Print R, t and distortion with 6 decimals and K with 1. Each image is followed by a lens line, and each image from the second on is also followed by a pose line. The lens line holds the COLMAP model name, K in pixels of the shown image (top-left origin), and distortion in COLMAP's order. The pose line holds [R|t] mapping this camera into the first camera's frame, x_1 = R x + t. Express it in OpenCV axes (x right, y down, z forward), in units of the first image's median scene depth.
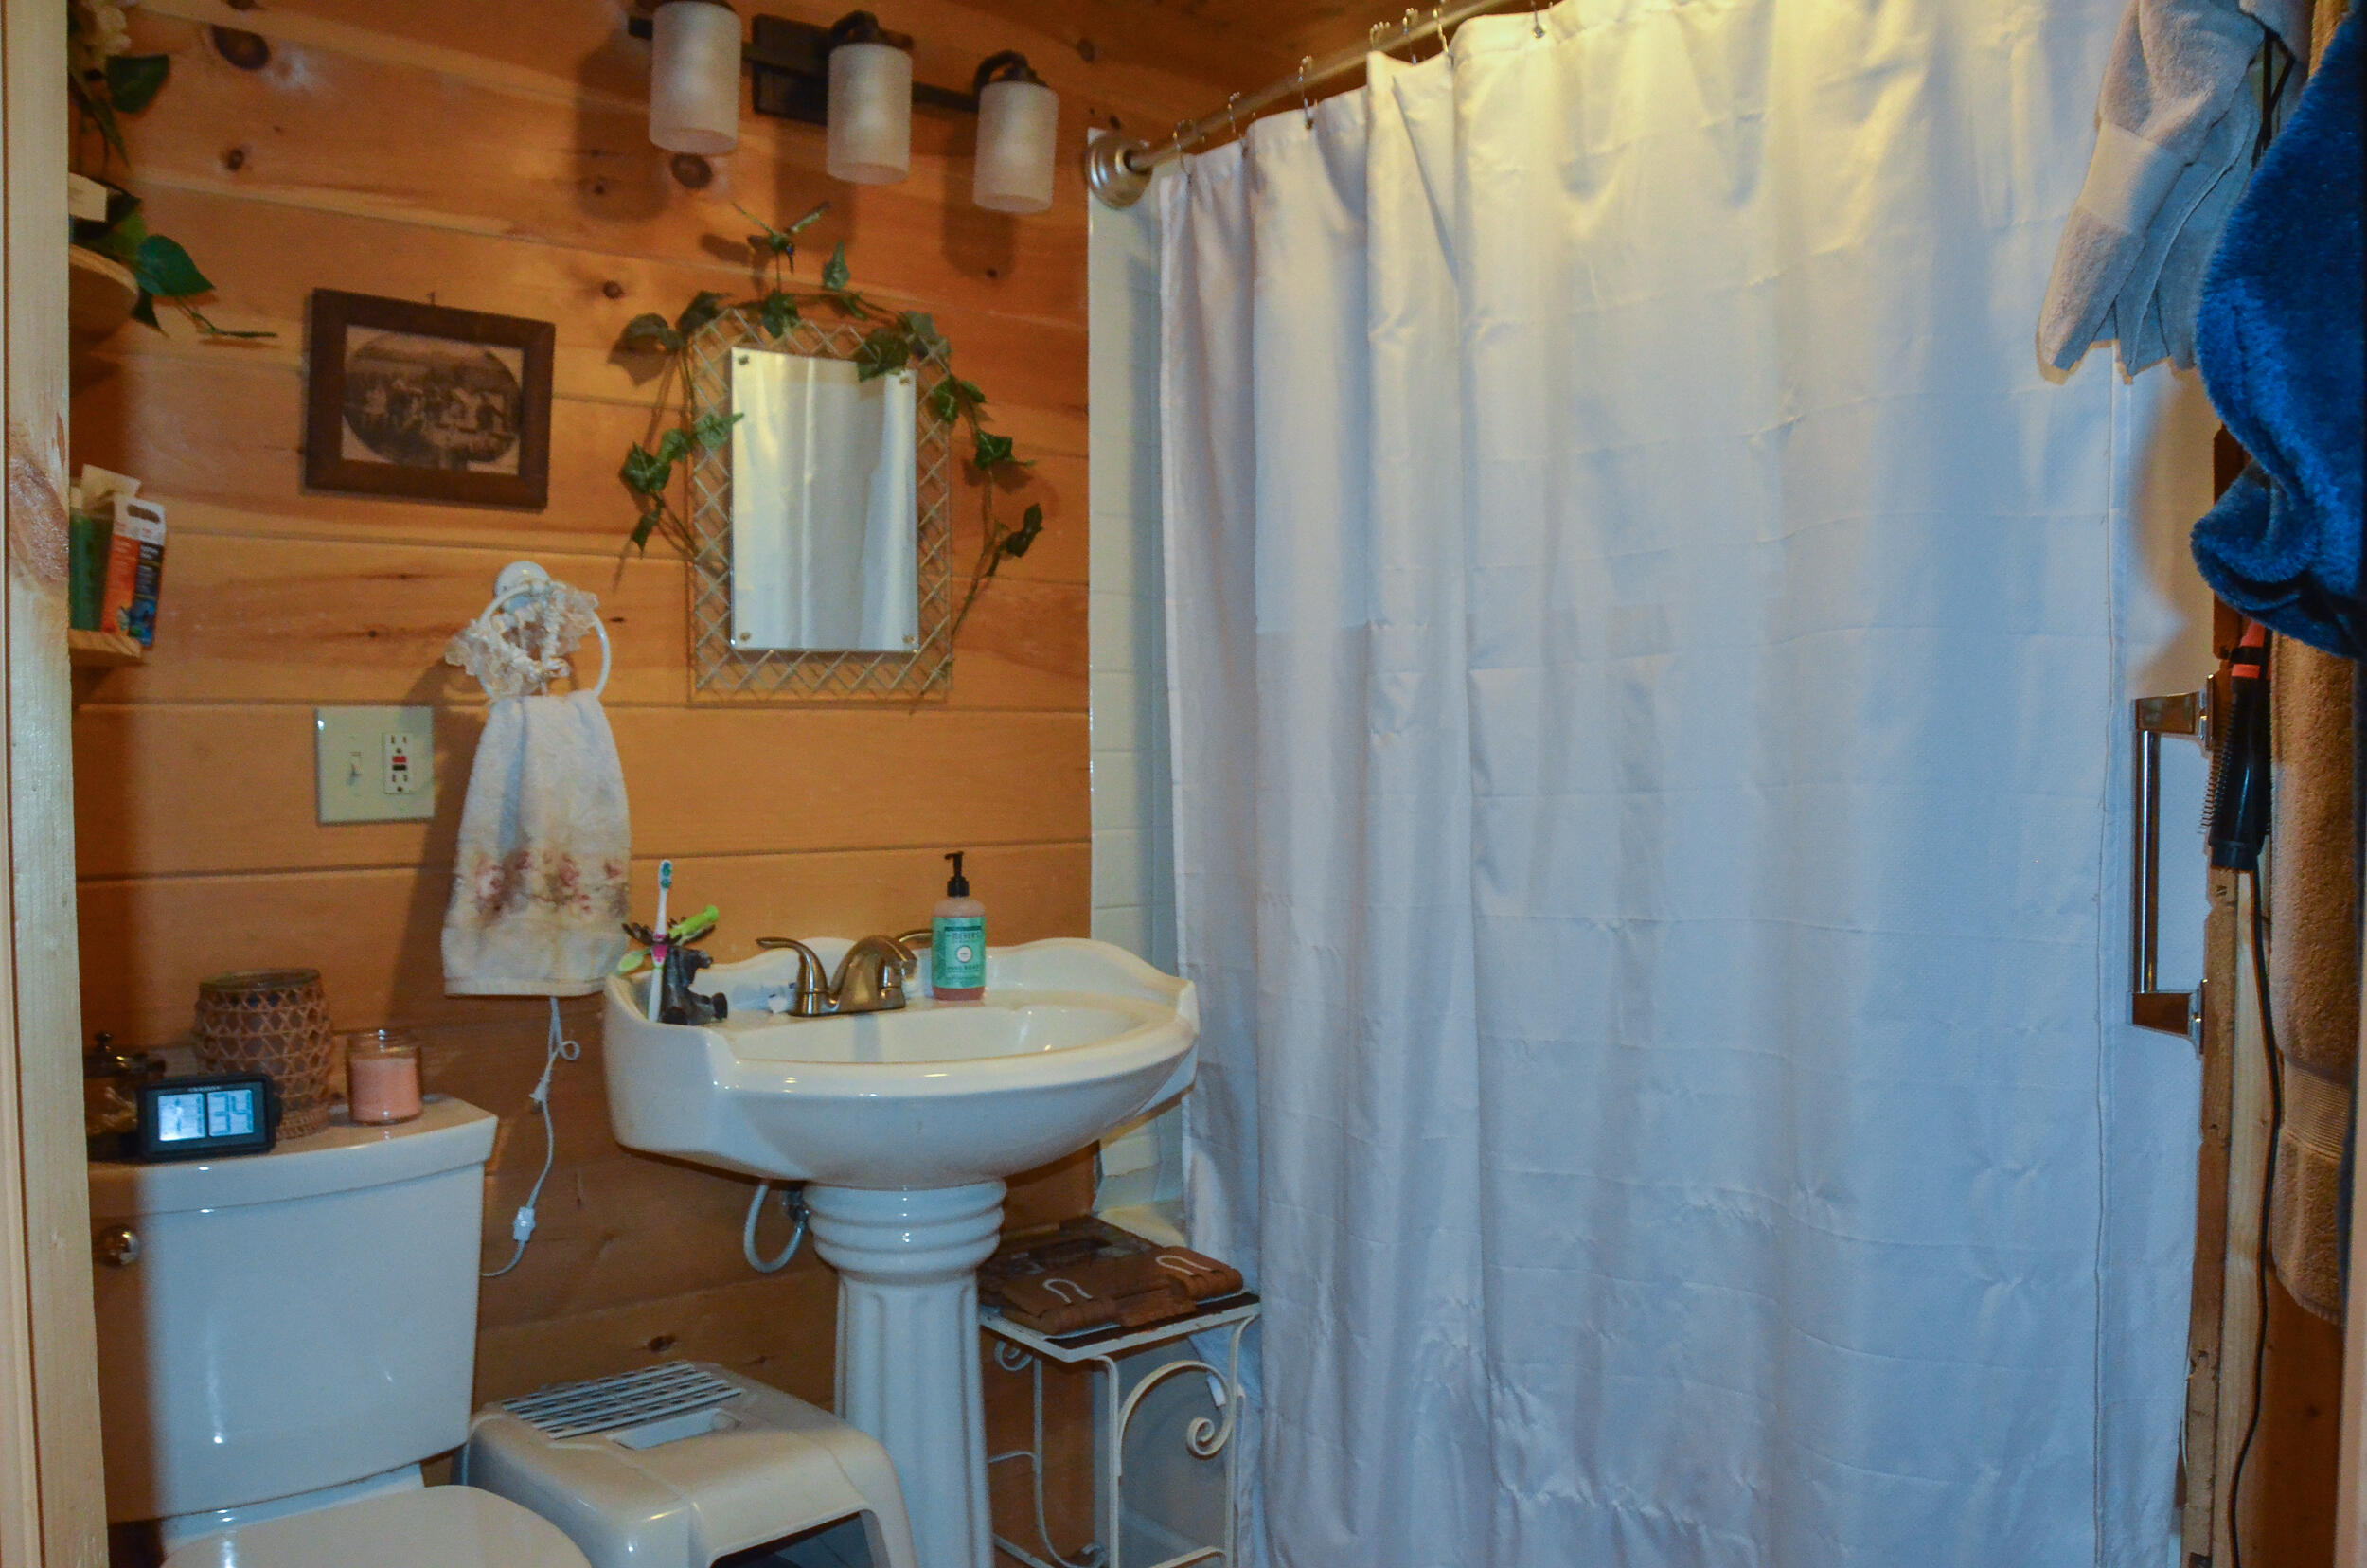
lens RADIAL K [[1832.8, 0, 1167.8], [0, 1832.8, 820.9], [0, 0, 1]] dist [-0.166841, 0.116681]
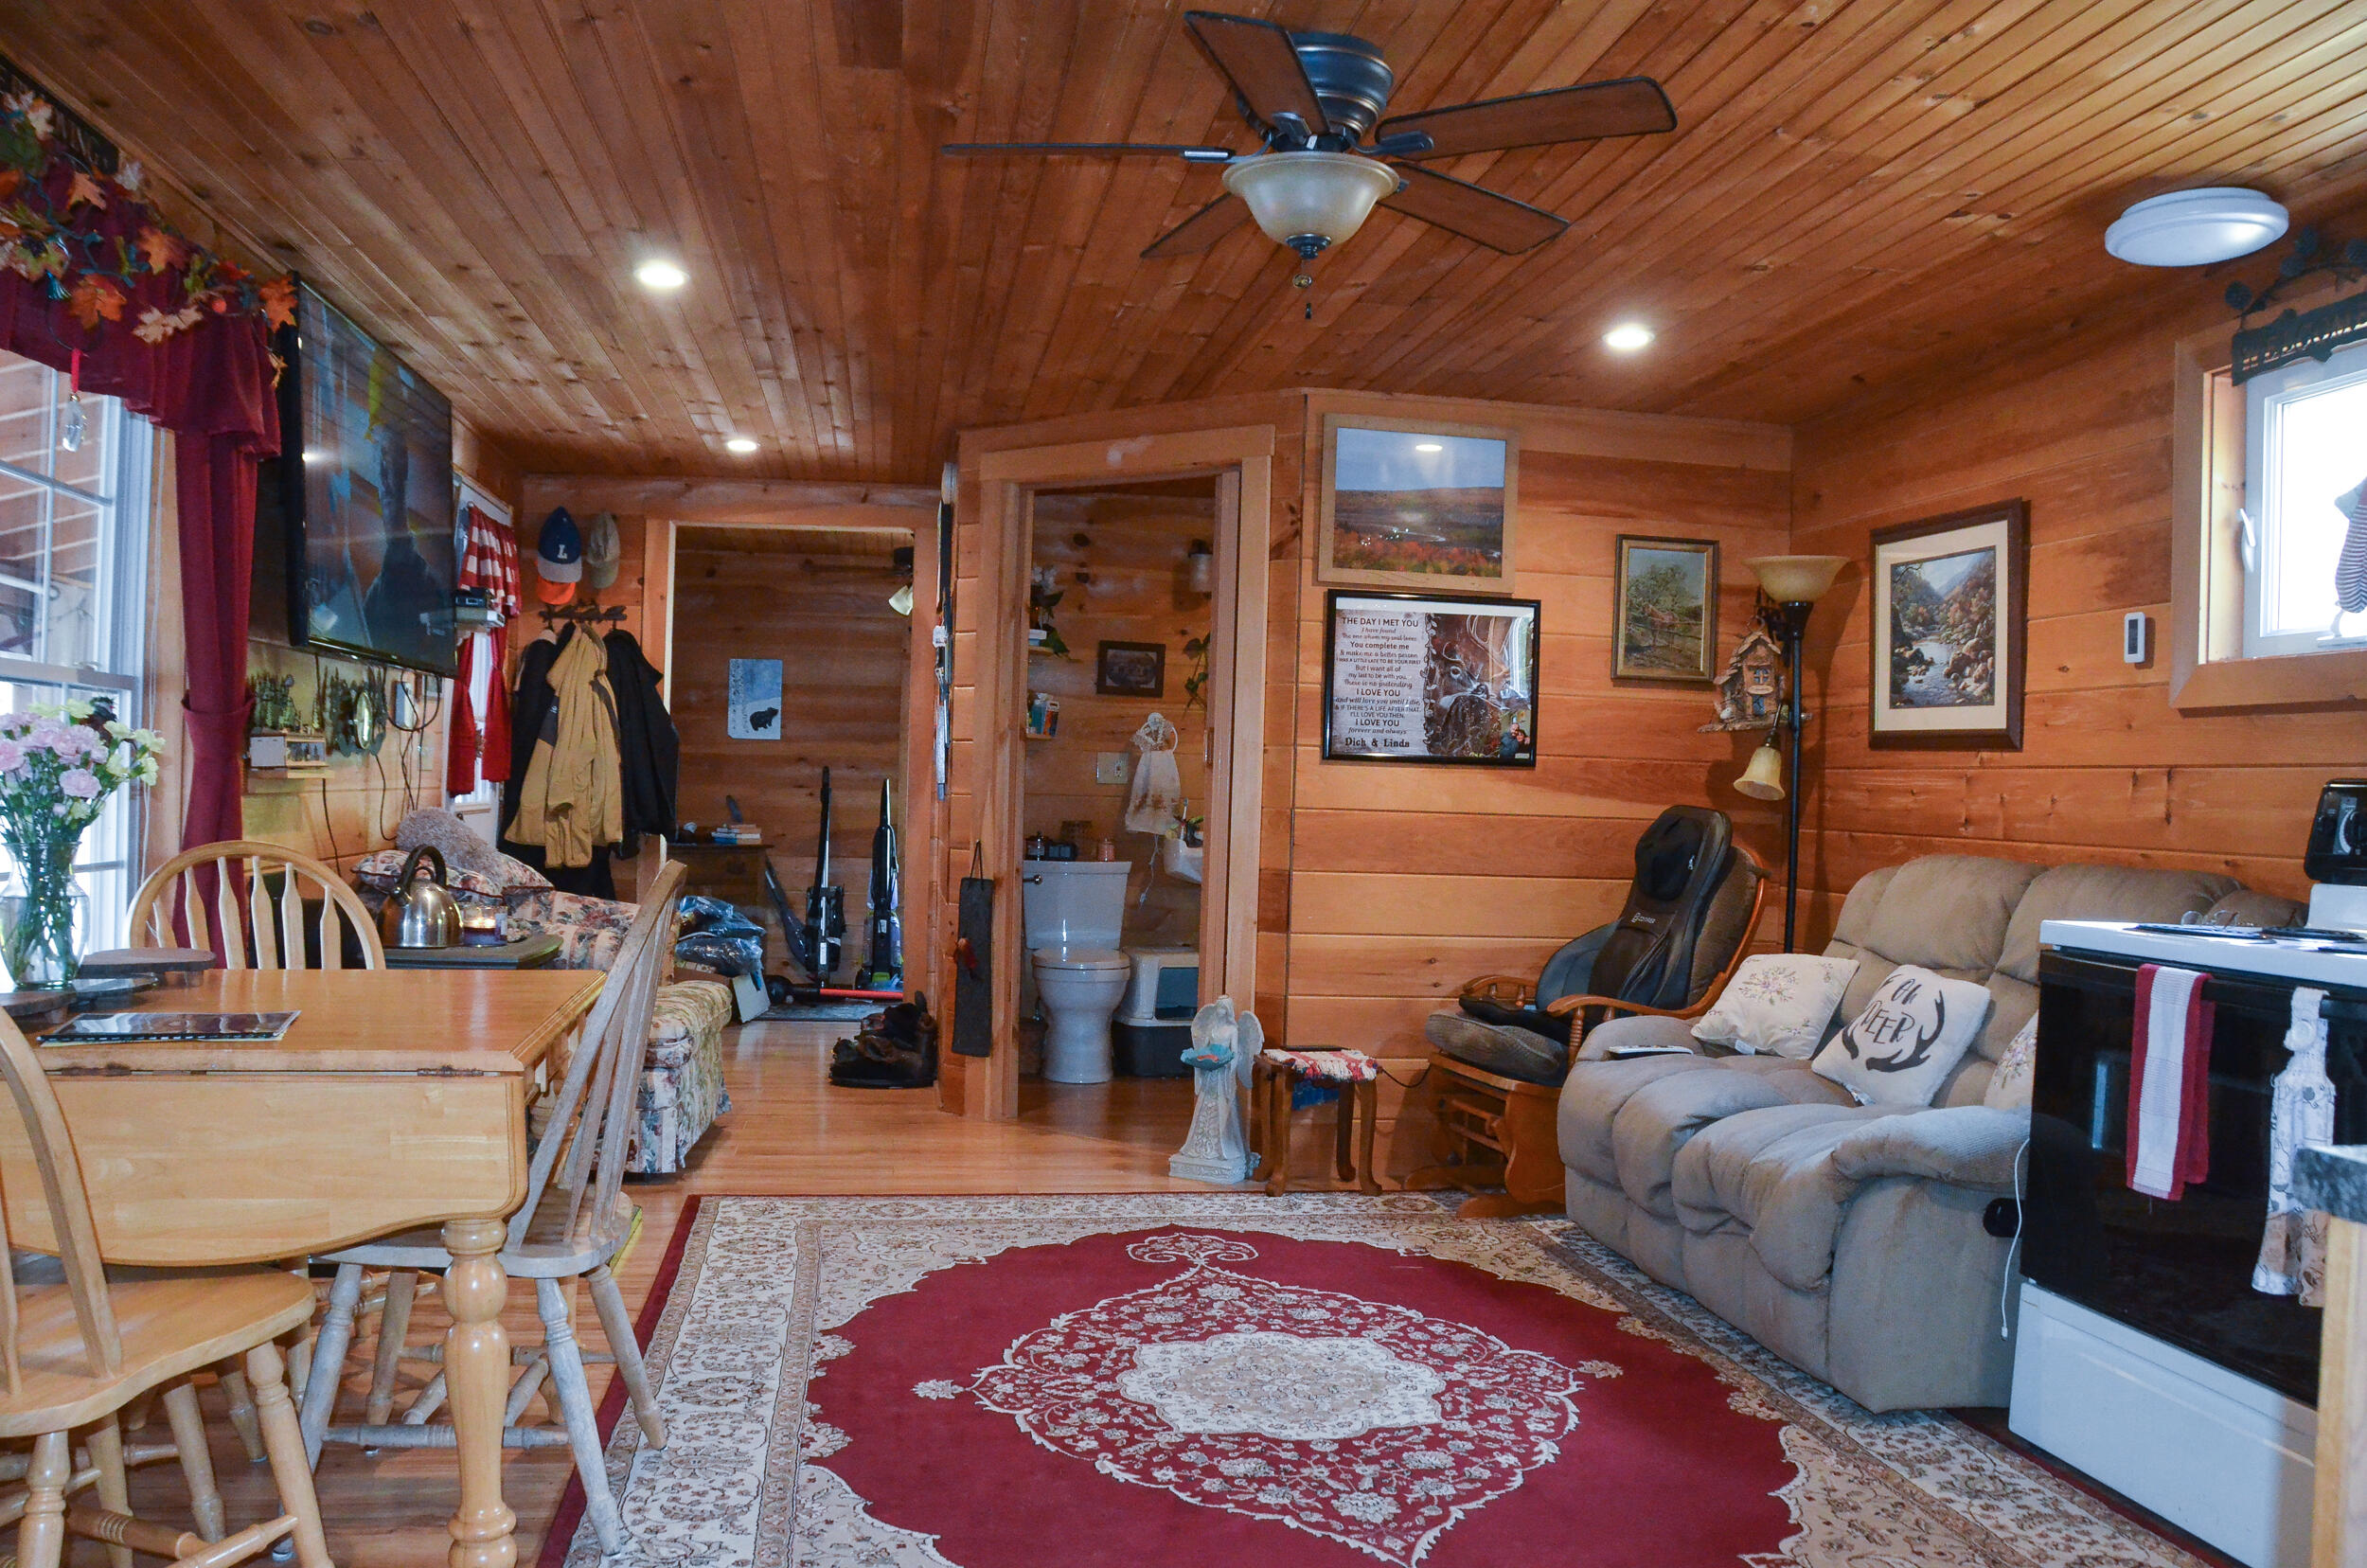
lens RADIAL K [[1832.8, 0, 1167.8], [0, 1832.8, 820.9], [0, 0, 1]] dist [-0.166841, 0.116681]
pose [[0.863834, 0.038054, -0.502337, 1.524949], [-0.050864, 0.998636, -0.011818, 0.112542], [0.501202, 0.035760, 0.864591, -2.159336]]
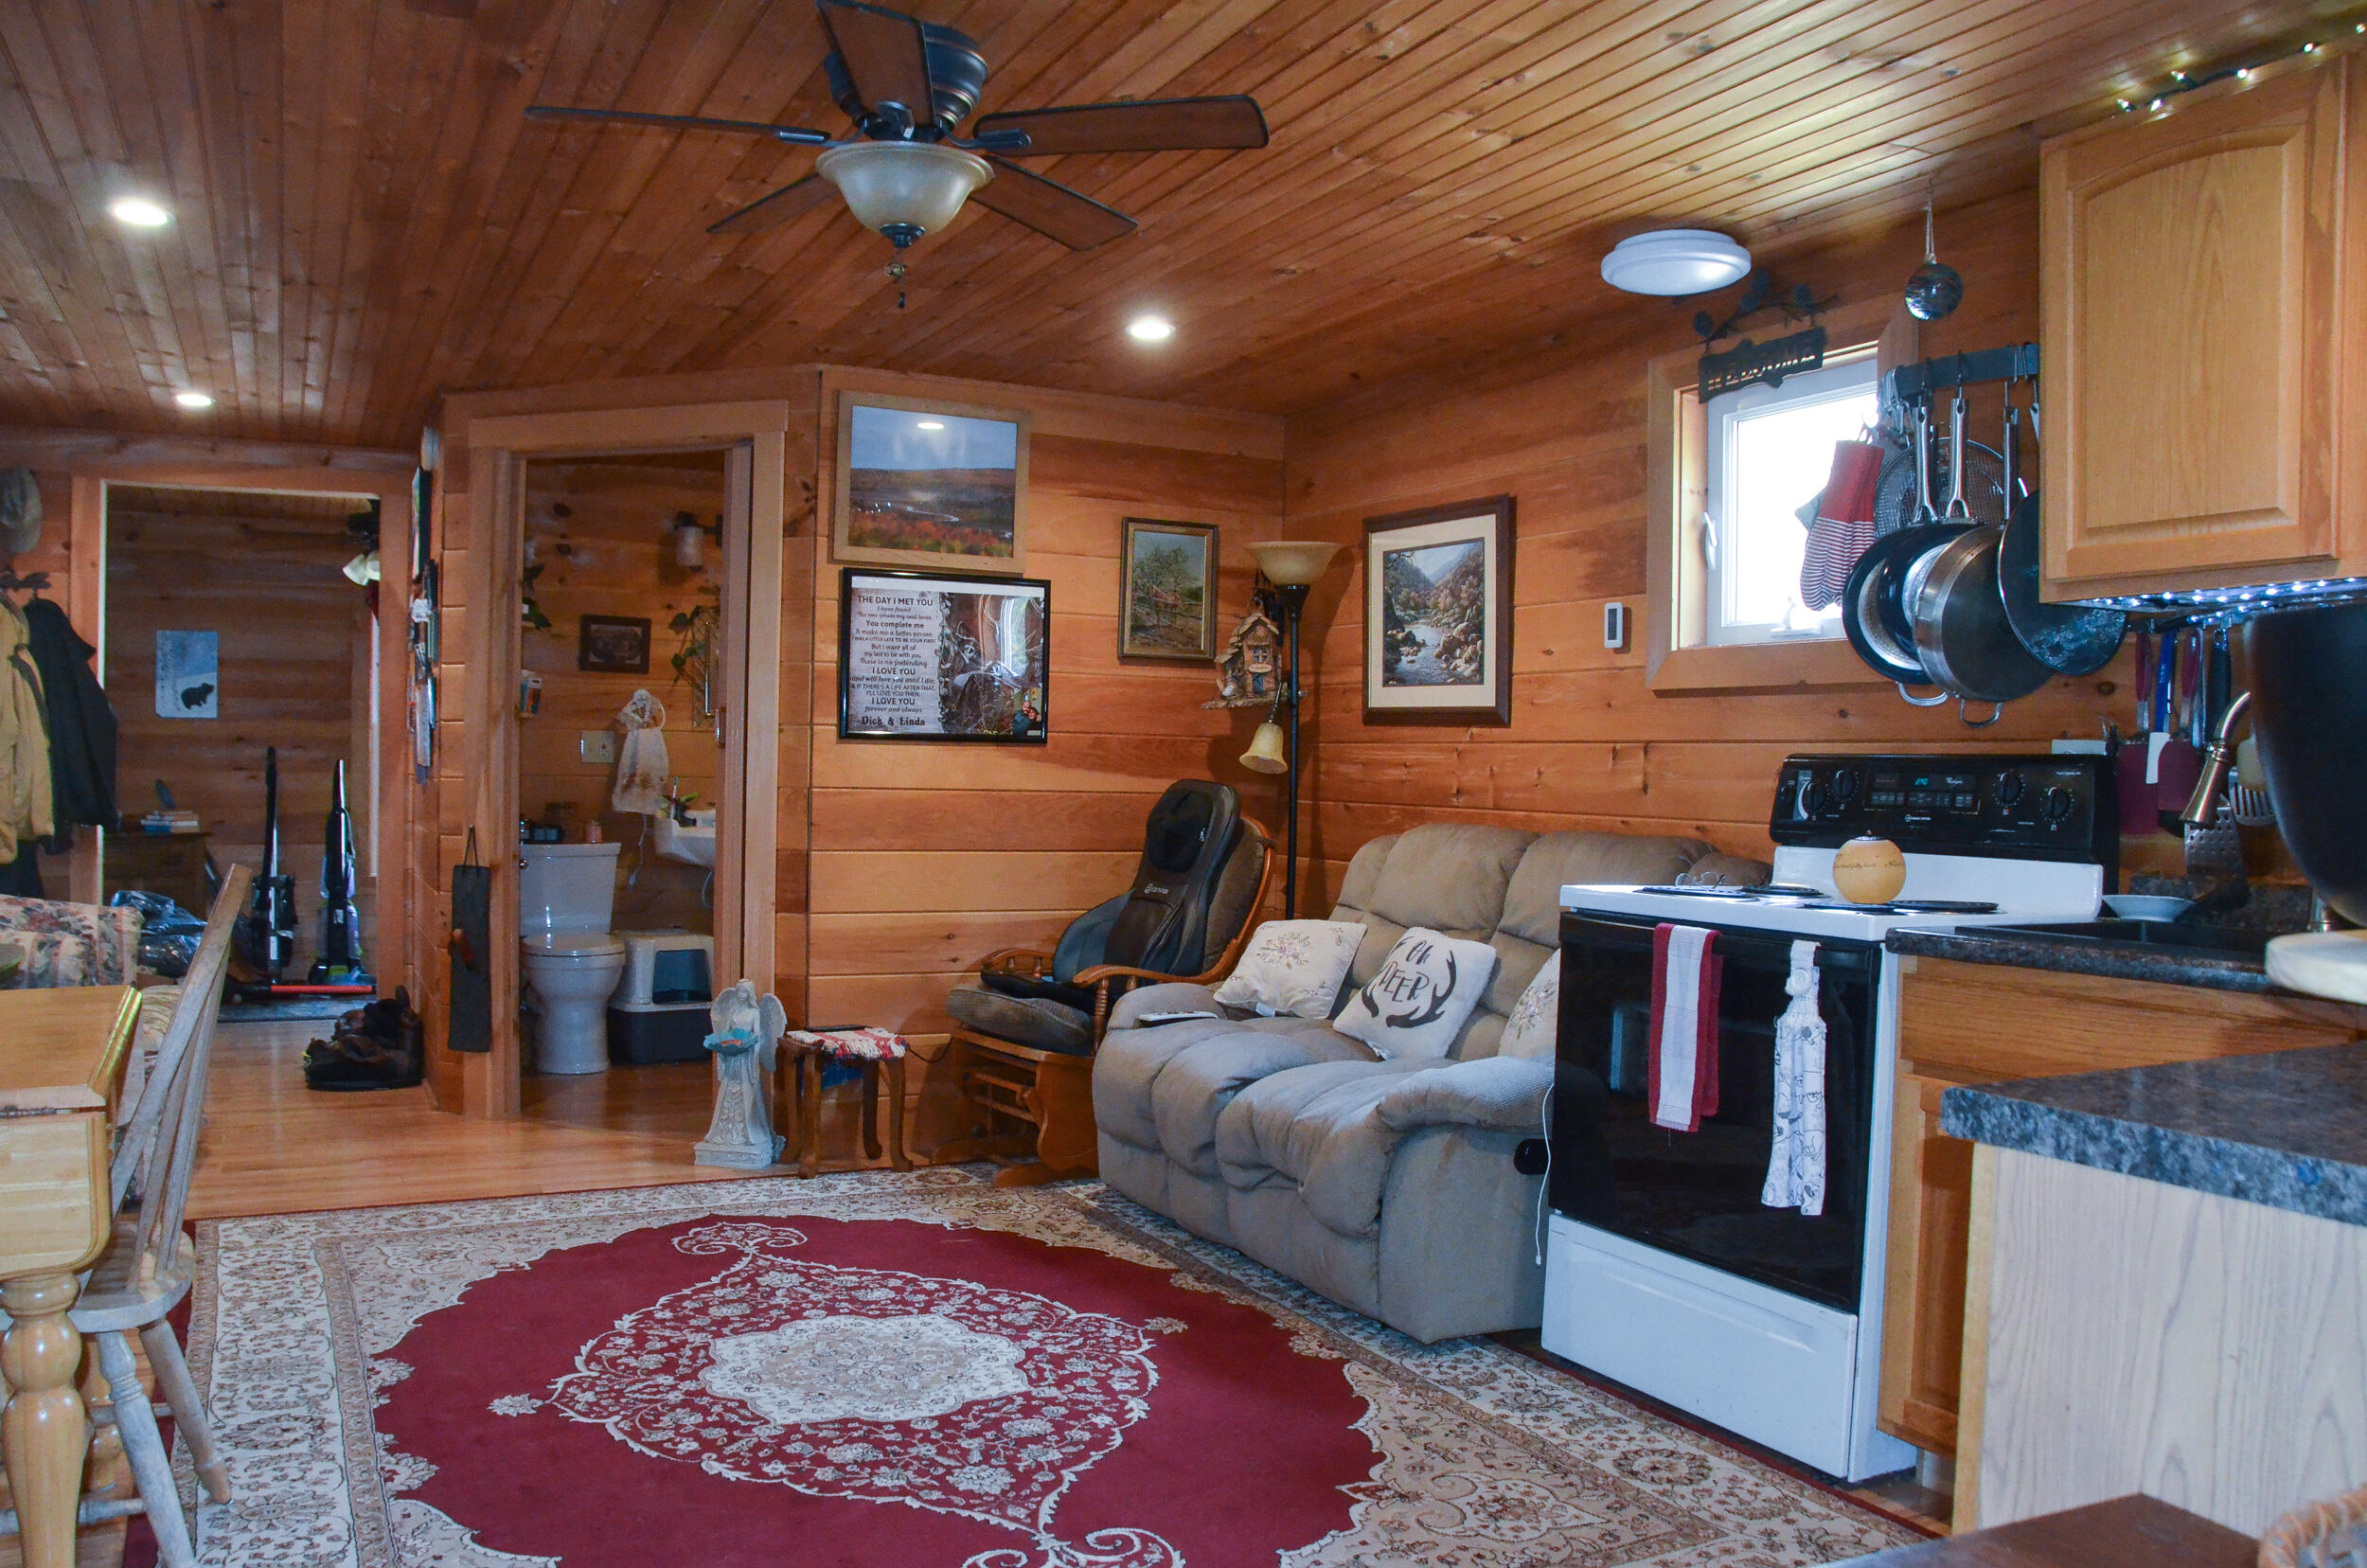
lens RADIAL K [[1832.8, 0, 1167.8], [0, 1832.8, 820.9], [0, 0, 1]] dist [-0.166841, 0.116681]
pose [[0.976513, 0.028131, -0.213613, 1.412149], [-0.030284, 0.999518, -0.006810, 0.103409], [0.213319, 0.013119, 0.976895, -2.226301]]
